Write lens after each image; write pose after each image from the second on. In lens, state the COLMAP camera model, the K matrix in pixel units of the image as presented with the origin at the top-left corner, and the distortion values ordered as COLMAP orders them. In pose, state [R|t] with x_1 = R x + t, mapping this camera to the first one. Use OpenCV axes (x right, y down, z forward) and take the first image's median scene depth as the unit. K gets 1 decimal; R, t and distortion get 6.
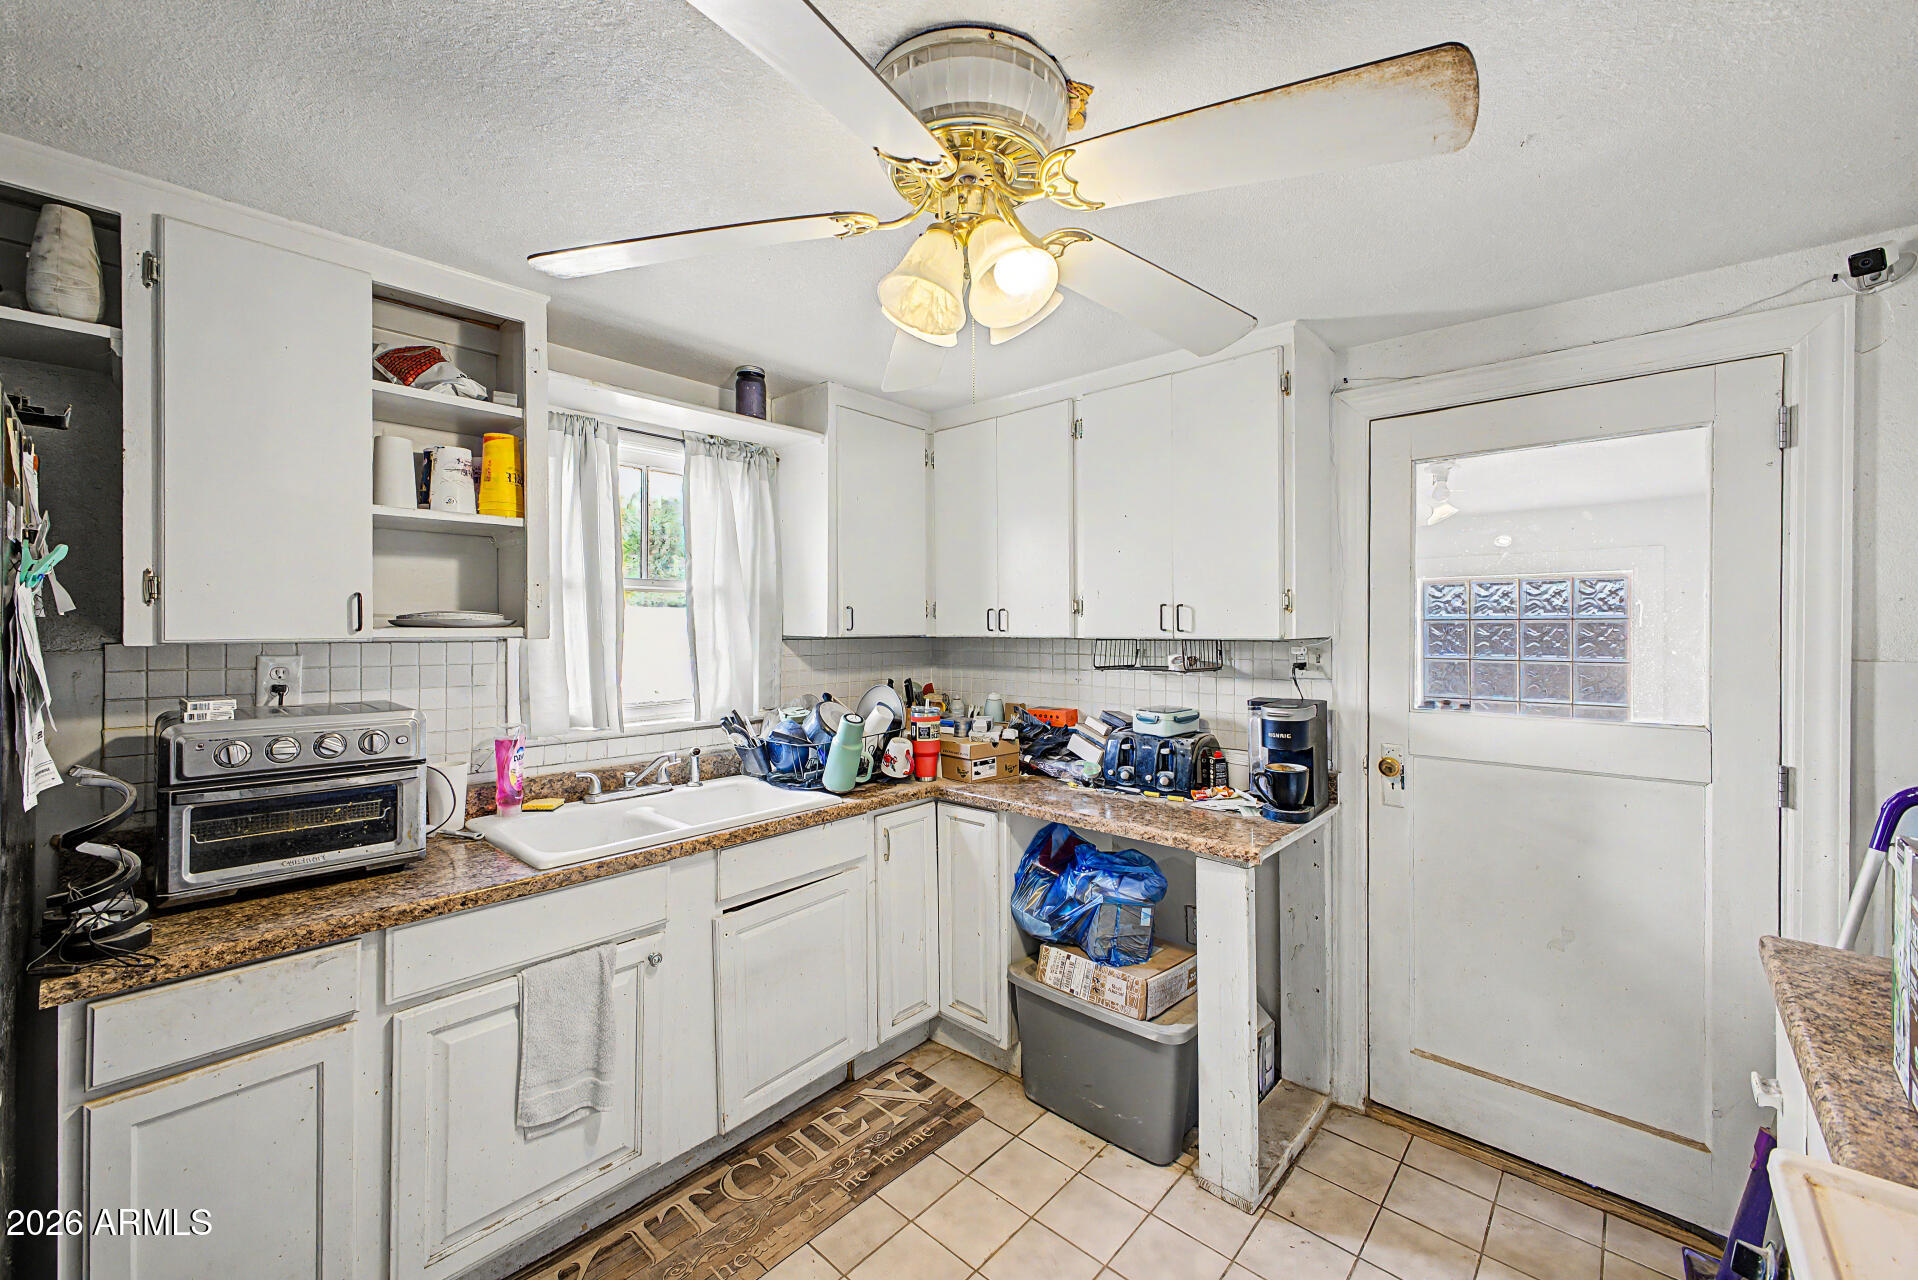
lens RADIAL K [[757.6, 0, 956.4], [0, 757.6, 619.8], [0, 0, 1]] dist [0.004036, -0.000128]
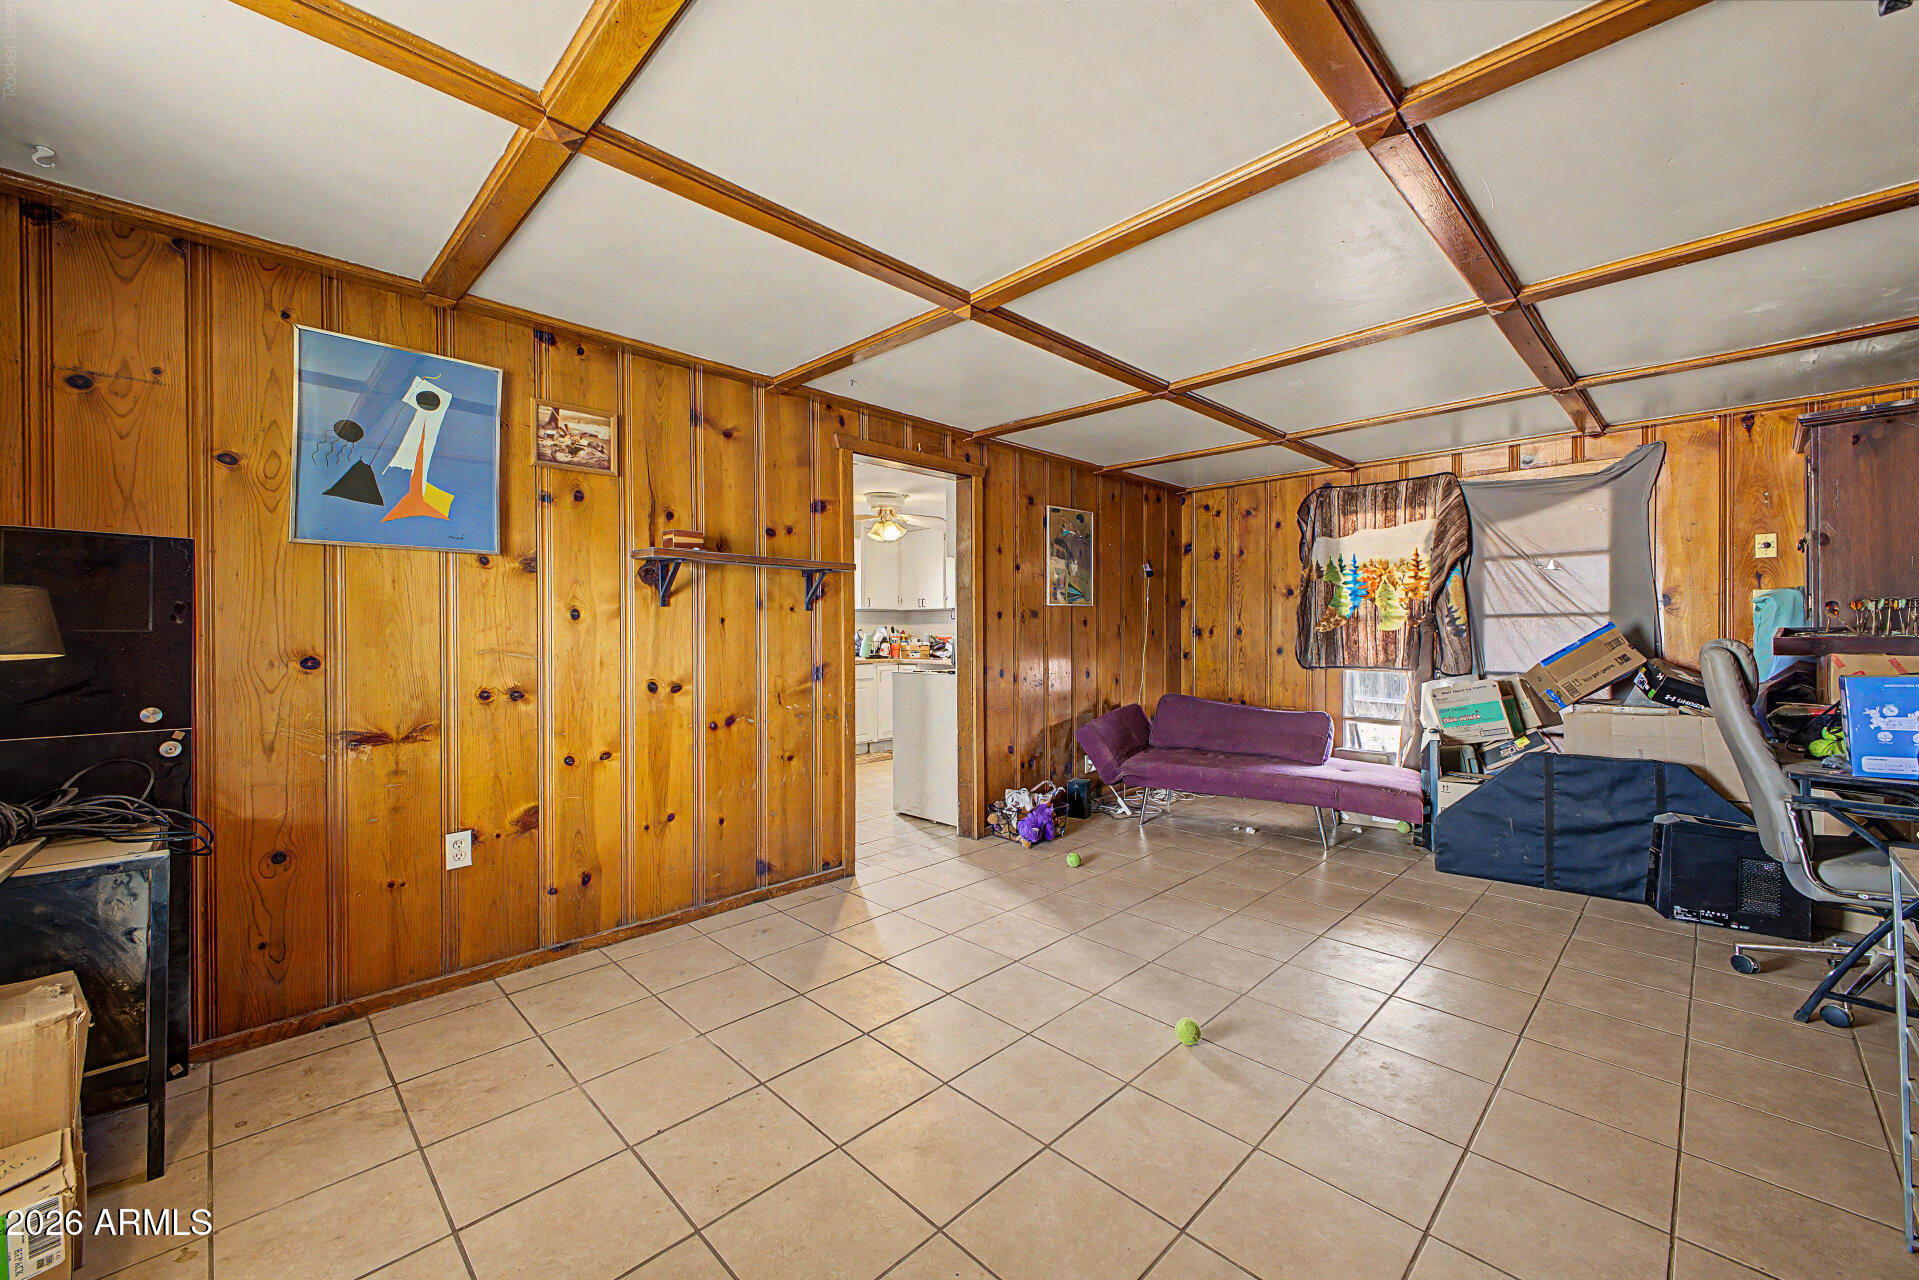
lens RADIAL K [[758.0, 0, 961.9], [0, 758.0, 630.8], [0, 0, 1]] dist [0.004036, -0.000128]
pose [[0.998377, -0.005290, -0.056698, 0.410571], [0.006309, 0.999821, 0.017812, 0.061607], [0.056593, -0.018140, 0.998232, -2.027333]]
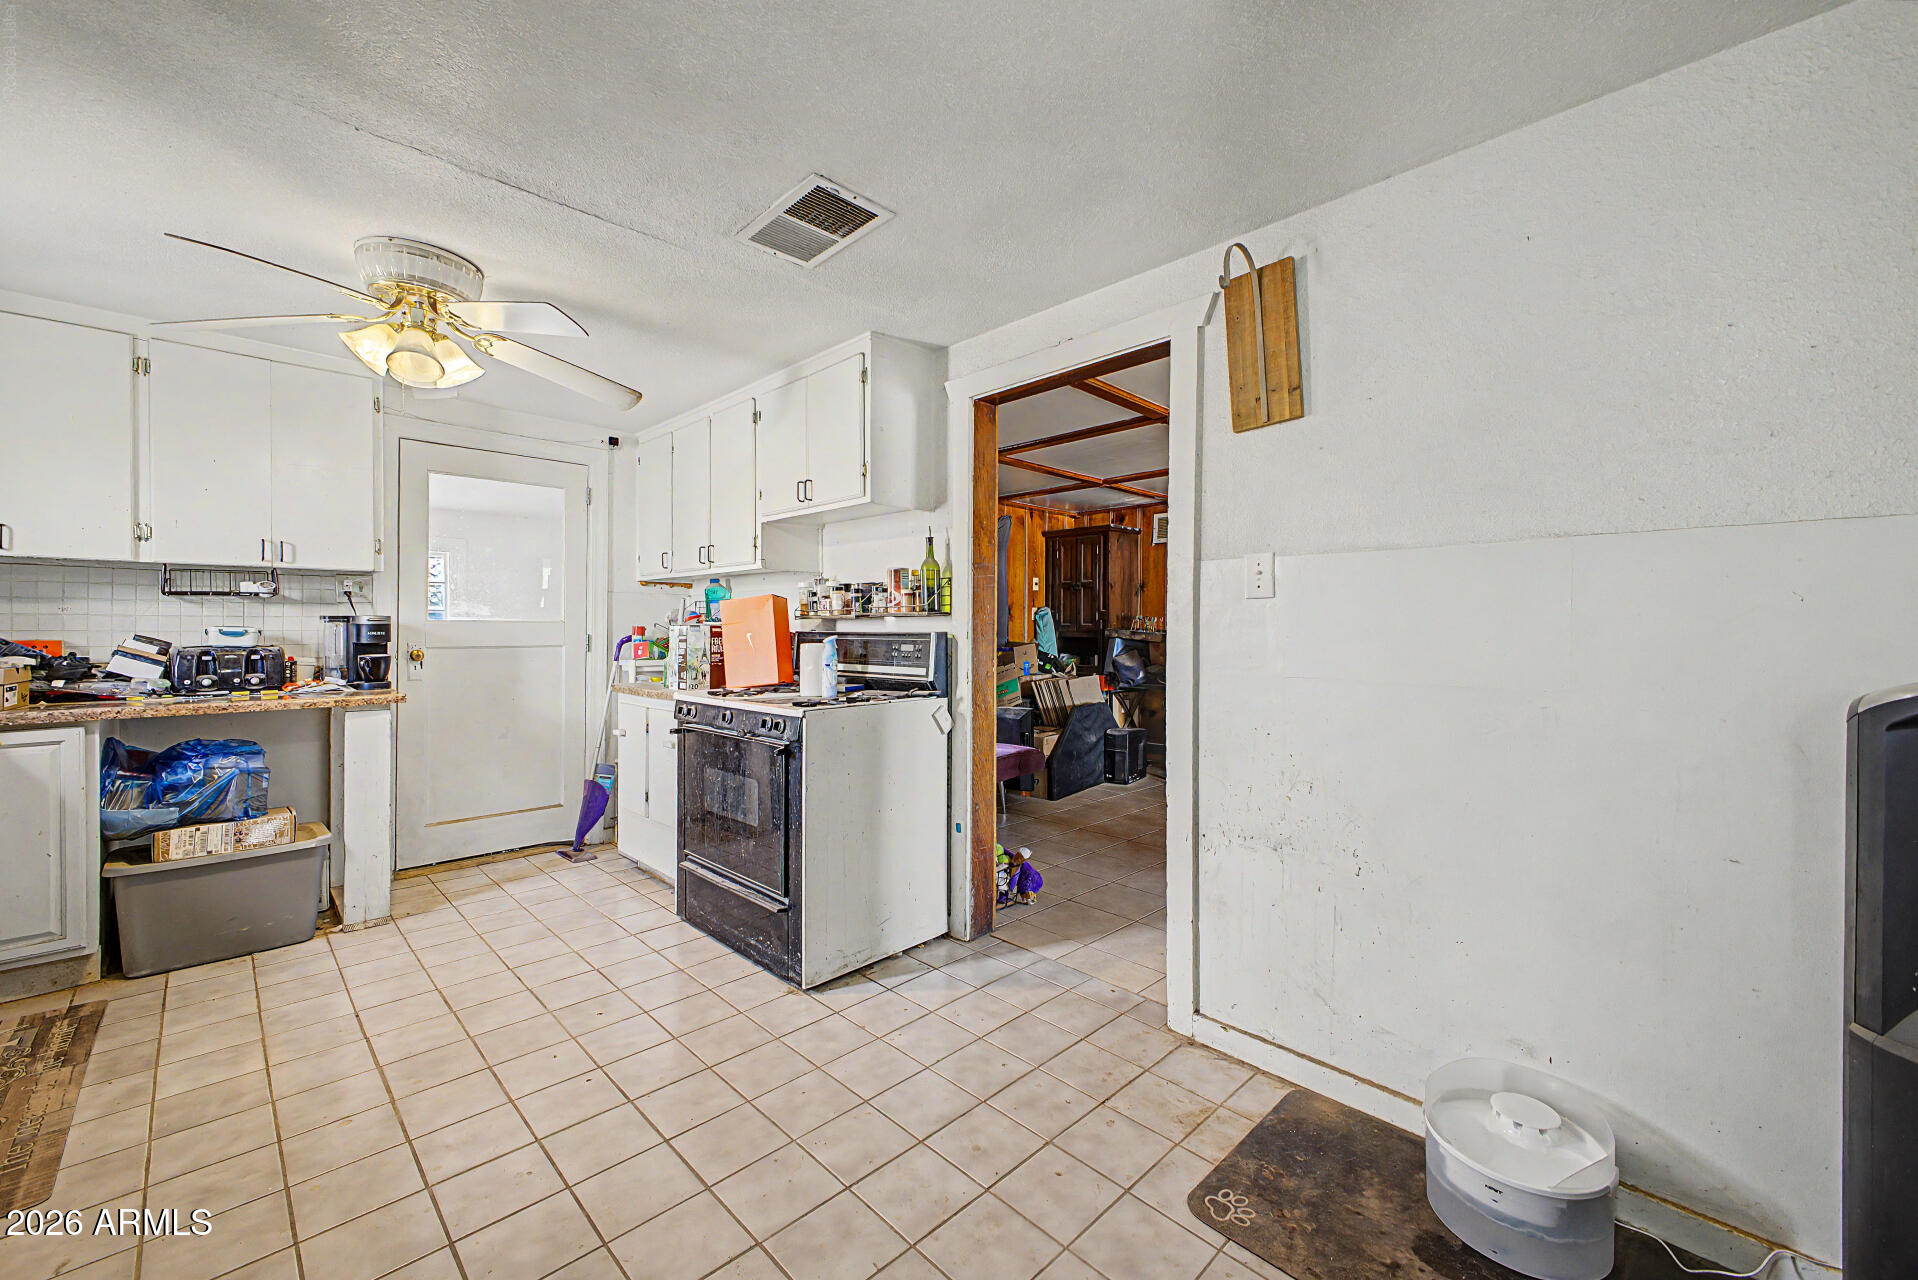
lens RADIAL K [[757.6, 0, 954.9], [0, 757.6, 629.3], [0, 0, 1]] dist [0.004036, -0.000128]
pose [[0.066000, -0.006682, 0.997797, -0.898028], [-0.017066, 0.999824, 0.007825, 0.097418], [-0.997674, -0.017544, 0.065875, -0.234765]]
